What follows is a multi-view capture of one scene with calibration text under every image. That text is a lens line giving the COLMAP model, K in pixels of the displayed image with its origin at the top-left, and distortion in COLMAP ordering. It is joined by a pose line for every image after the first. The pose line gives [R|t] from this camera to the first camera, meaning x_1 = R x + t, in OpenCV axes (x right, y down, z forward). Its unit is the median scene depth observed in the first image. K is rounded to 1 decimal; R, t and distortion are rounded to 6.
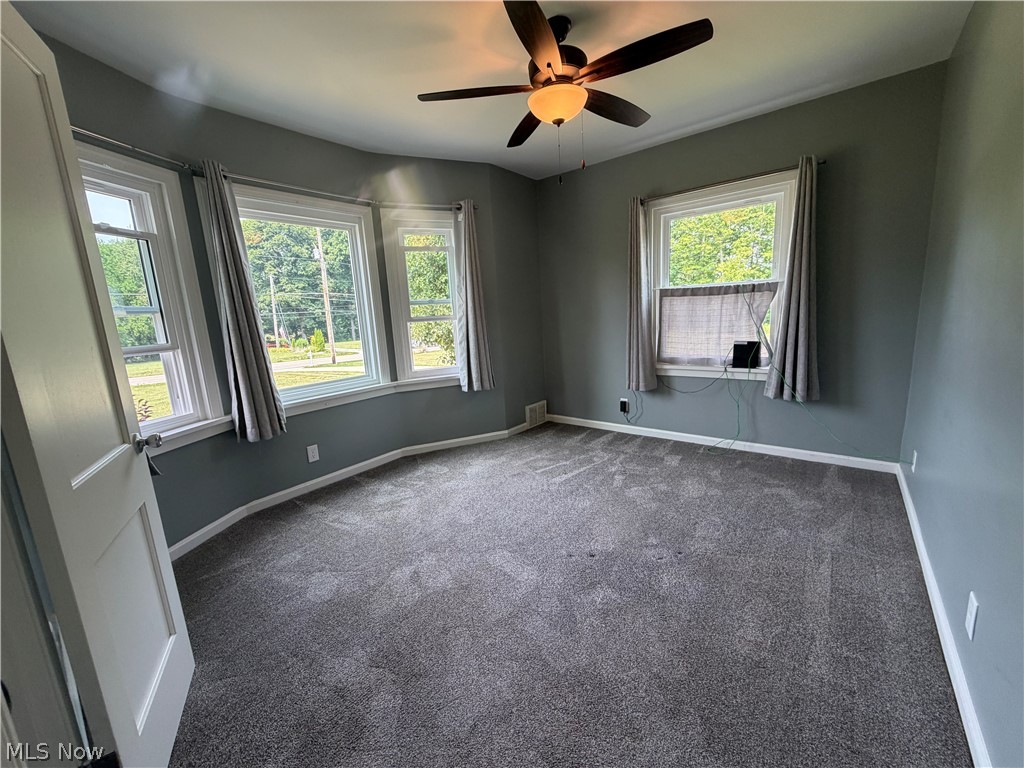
lens RADIAL K [[407.9, 0, 512.0], [0, 407.9, 384.0], [0, 0, 1]] dist [0.000782, 0.000062]
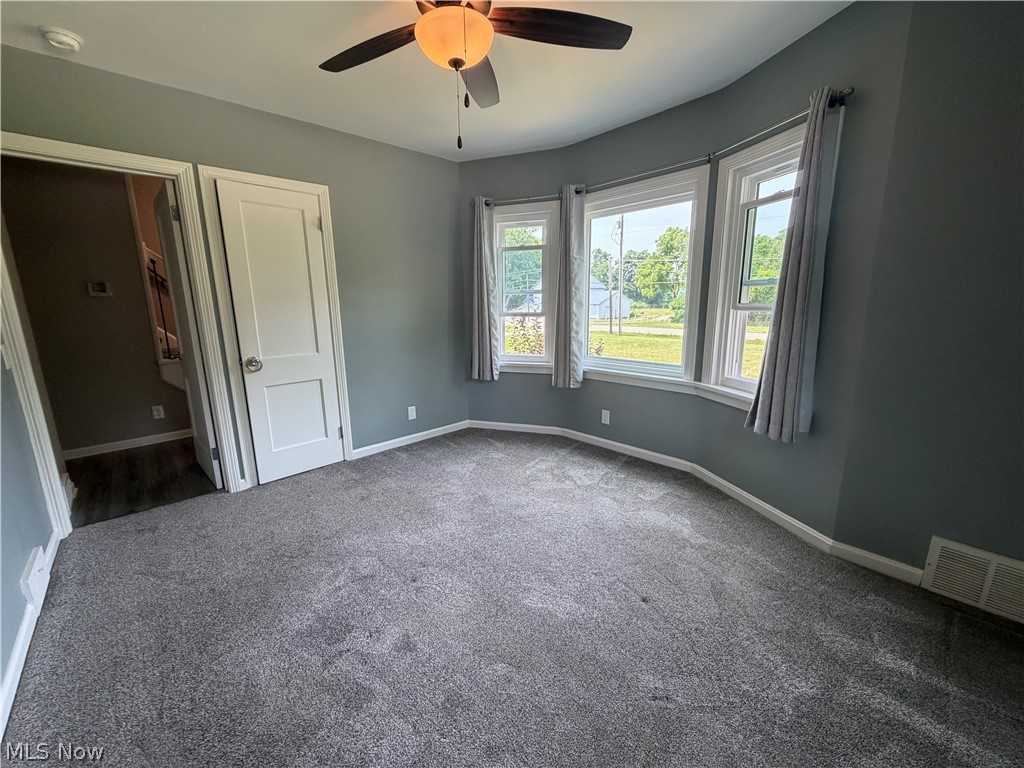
lens RADIAL K [[407.9, 0, 512.0], [0, 407.9, 384.0], [0, 0, 1]] dist [0.000782, 0.000062]
pose [[-0.138966, 0.252878, -0.957466, 0.646021], [-0.155090, 0.949359, 0.273247, -0.197613], [0.978078, 0.186465, -0.092710, 0.847511]]
